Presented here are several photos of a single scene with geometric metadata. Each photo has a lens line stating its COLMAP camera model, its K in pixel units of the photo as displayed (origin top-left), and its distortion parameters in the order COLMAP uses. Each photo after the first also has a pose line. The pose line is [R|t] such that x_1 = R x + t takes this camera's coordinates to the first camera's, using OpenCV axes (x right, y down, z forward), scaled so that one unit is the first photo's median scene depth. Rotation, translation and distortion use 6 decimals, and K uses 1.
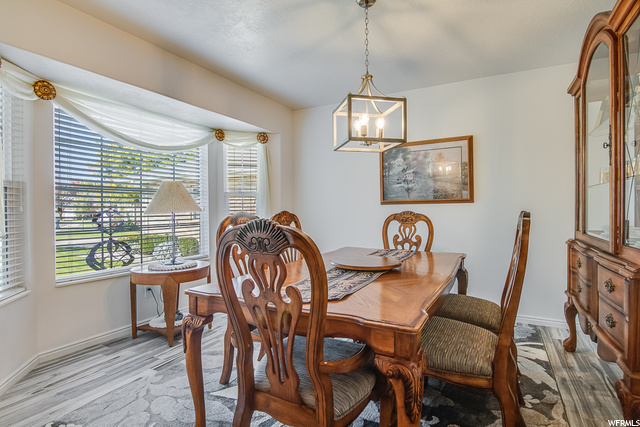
lens RADIAL K [[322.2, 0, 320.0], [0, 322.2, 213.5], [0, 0, 1]] dist [-0.003483, -0.002401]
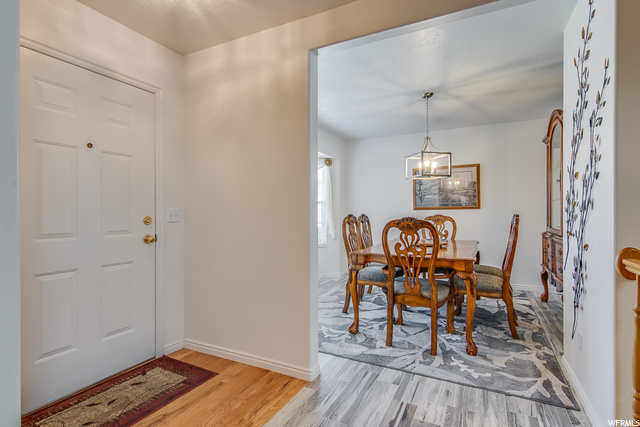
lens RADIAL K [[322.2, 0, 320.0], [0, 322.2, 213.5], [0, 0, 1]] dist [-0.003483, -0.002401]
pose [[0.999611, -0.000958, 0.027888, -0.385209], [0.001561, 0.999765, -0.021641, 0.023942], [-0.027860, 0.021676, 0.999377, -0.582177]]
